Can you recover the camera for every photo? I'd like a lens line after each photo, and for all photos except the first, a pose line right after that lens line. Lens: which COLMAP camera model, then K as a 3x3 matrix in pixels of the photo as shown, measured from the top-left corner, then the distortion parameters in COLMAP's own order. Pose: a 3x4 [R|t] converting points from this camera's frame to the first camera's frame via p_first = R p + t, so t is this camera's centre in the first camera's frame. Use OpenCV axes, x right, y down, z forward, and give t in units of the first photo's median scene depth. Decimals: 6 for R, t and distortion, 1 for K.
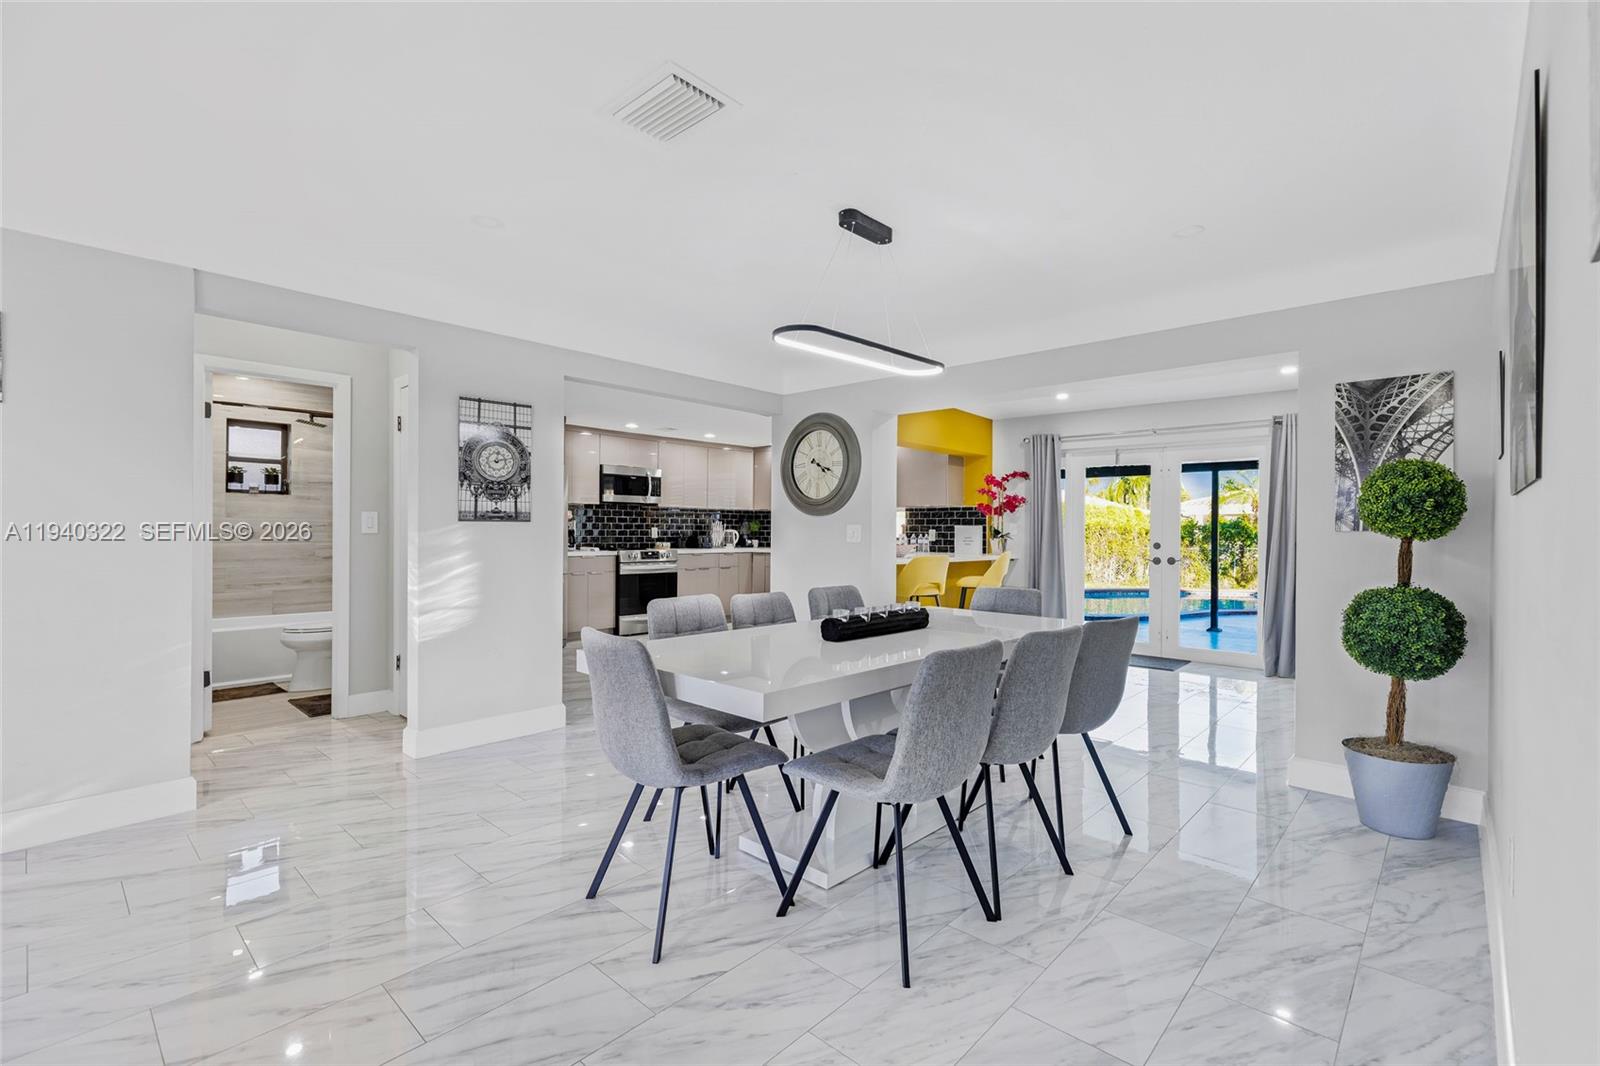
lens RADIAL K [[708.9, 0, 808.2], [0, 708.9, 531.3], [0, 0, 1]] dist [0.002542, -0.000128]
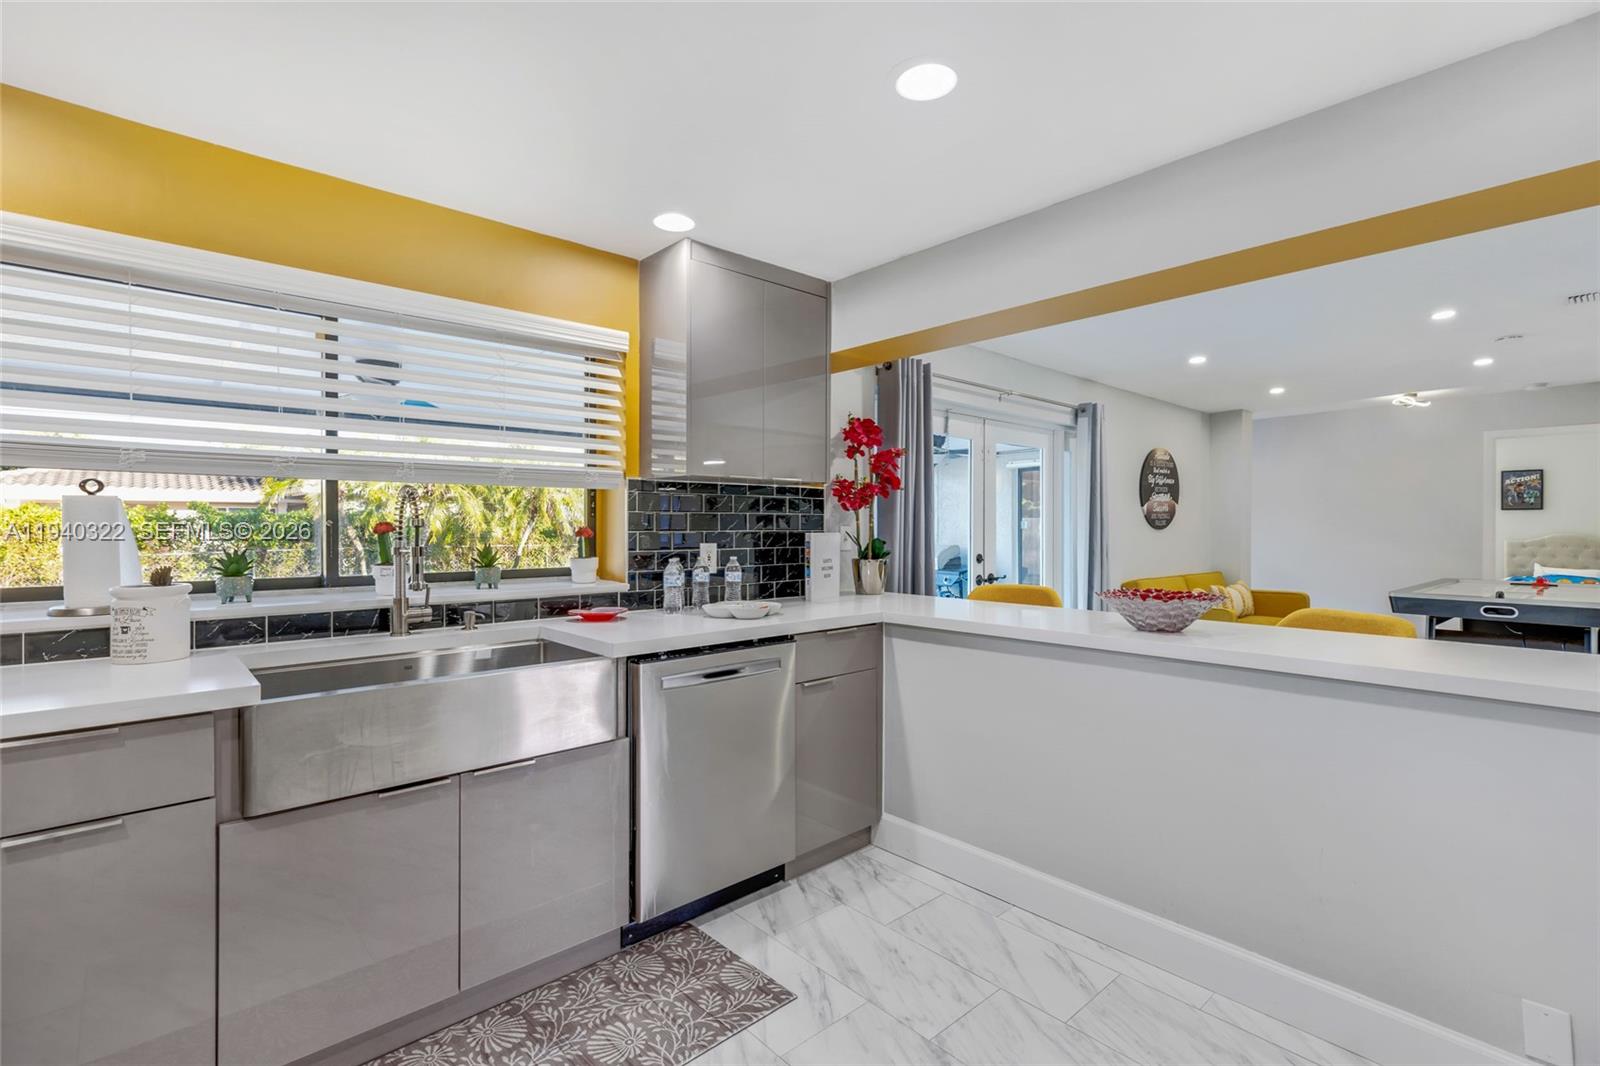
lens RADIAL K [[708.9, 0, 813.4], [0, 708.9, 528.5], [0, 0, 1]] dist [0.002542, -0.000128]
pose [[0.107705, -0.012039, 0.994110, -0.387634], [-0.002062, 0.999922, 0.012333, -0.031330], [-0.994181, -0.003379, 0.107671, 1.935796]]
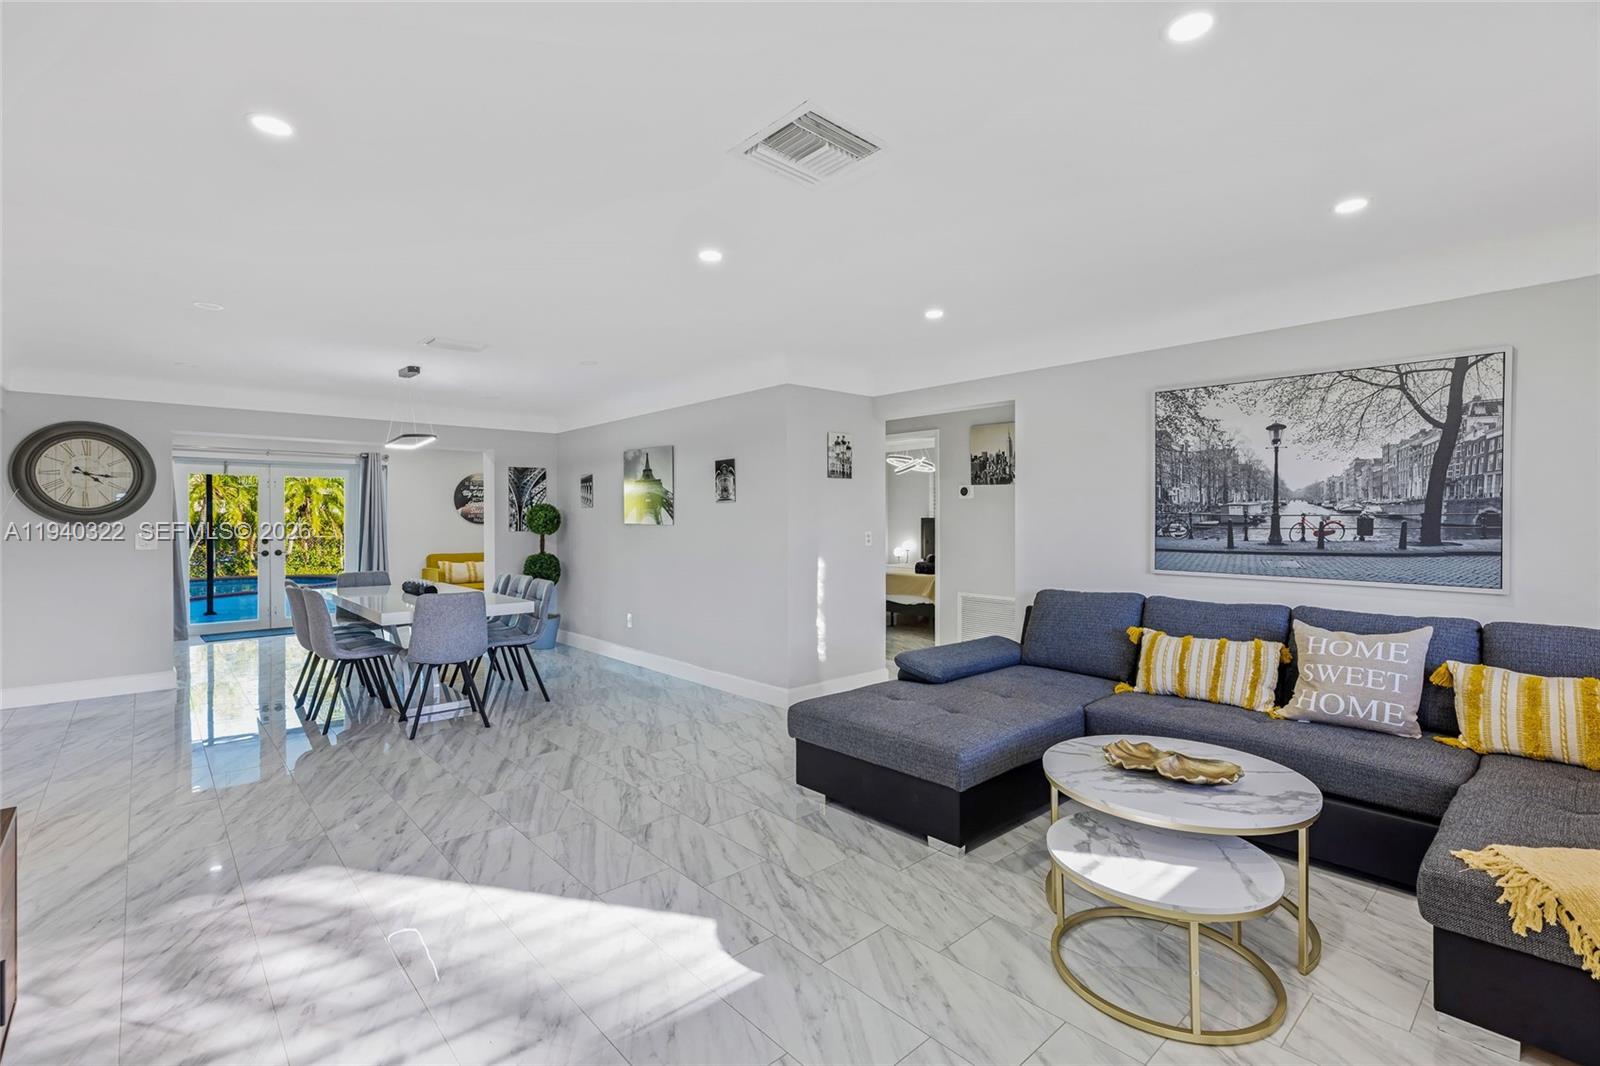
lens RADIAL K [[708.9, 0, 791.8], [0, 708.9, 518.5], [0, 0, 1]] dist [0.002542, -0.000128]
pose [[0.105362, -0.008802, 0.994395, -1.187139], [0.005519, 0.999951, 0.008266, -0.046177], [-0.994419, 0.004617, 0.105405, -0.118832]]
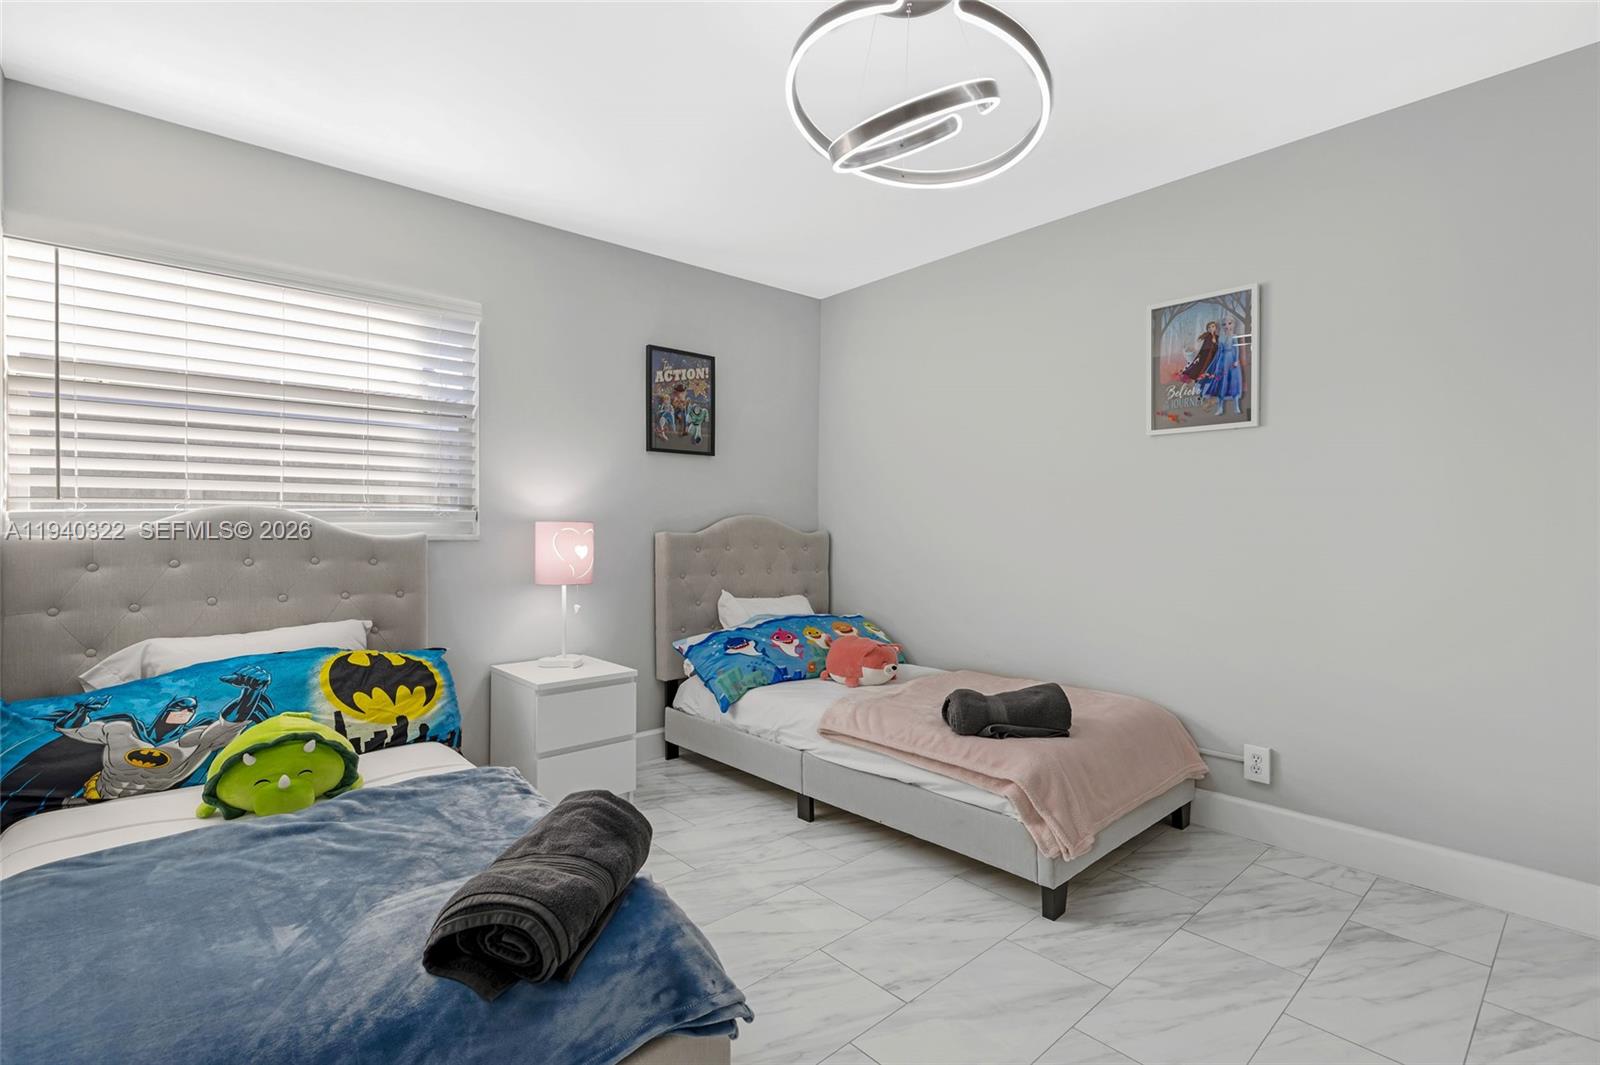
lens RADIAL K [[708.9, 0, 812.8], [0, 708.9, 532.9], [0, 0, 1]] dist [0.002542, -0.000128]
pose [[-0.993290, -0.004298, 0.115574, 2.007302], [-0.004138, 0.999990, 0.001618, 0.032392], [-0.115580, 0.001128, -0.993298, 0.702232]]
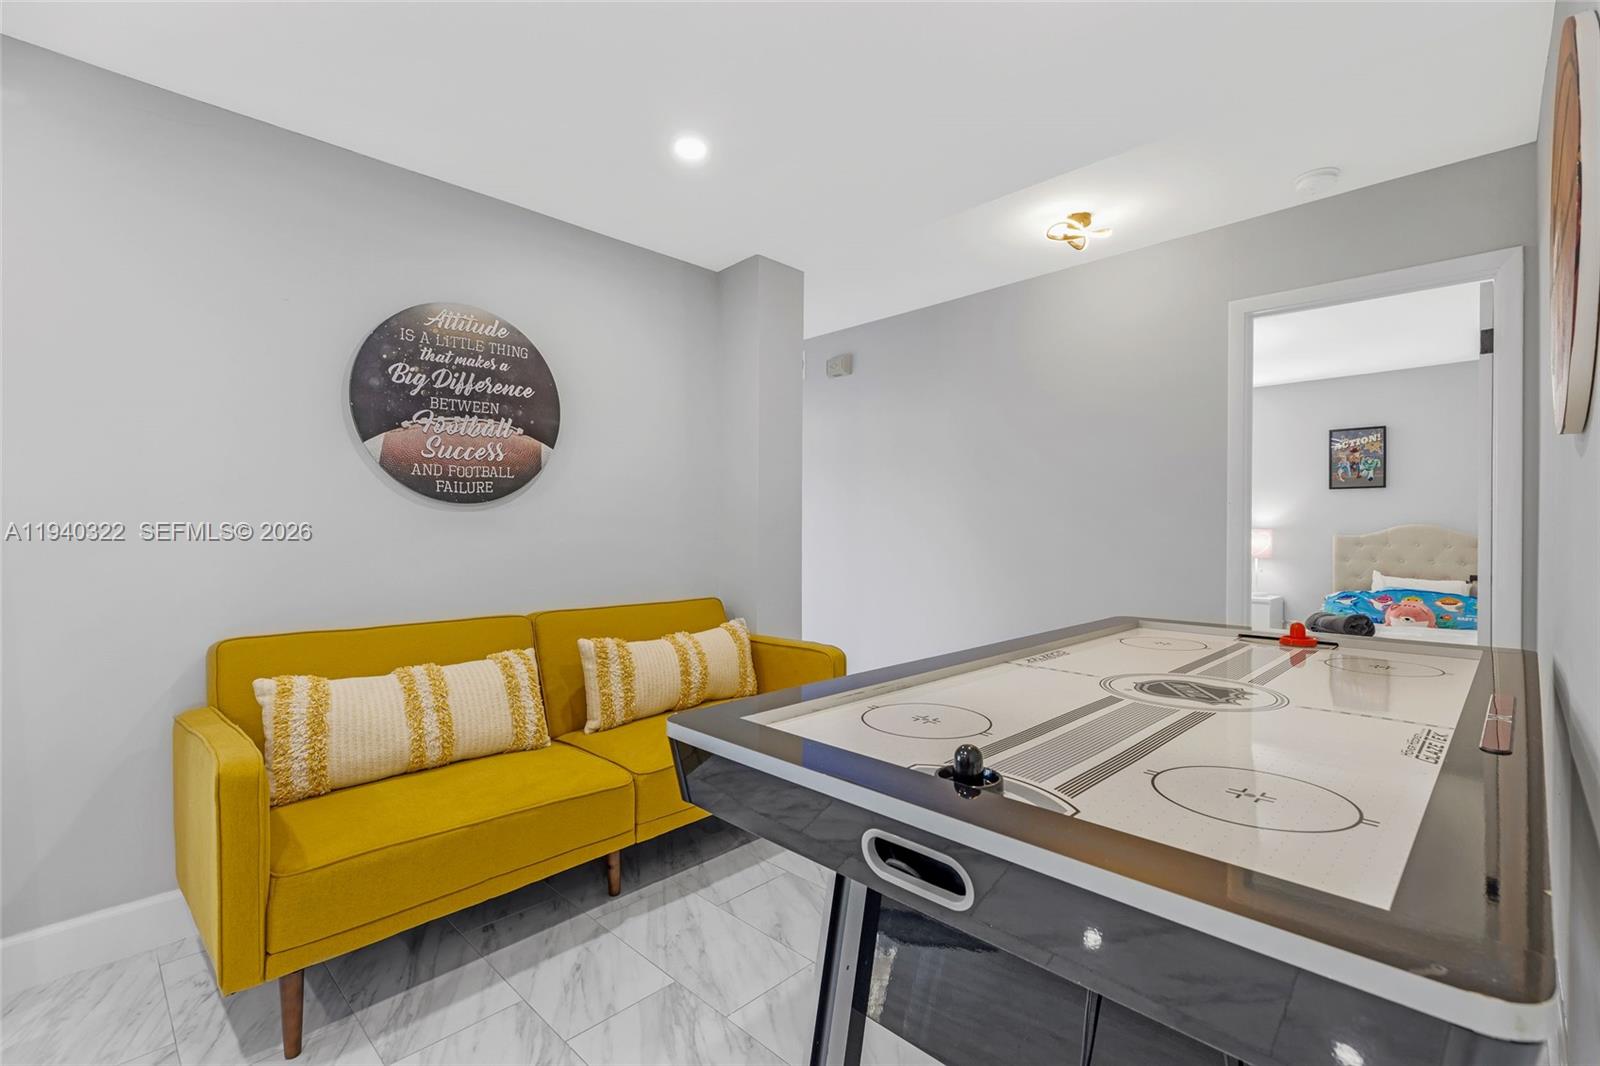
lens RADIAL K [[708.9, 0, 807.1], [0, 708.9, 531.0], [0, 0, 1]] dist [0.002542, -0.000128]
pose [[0.030831, -0.014294, 0.999422, 0.662167], [-0.002920, 0.999892, 0.014391, 0.005504], [-0.999520, -0.003362, 0.030786, 0.970159]]
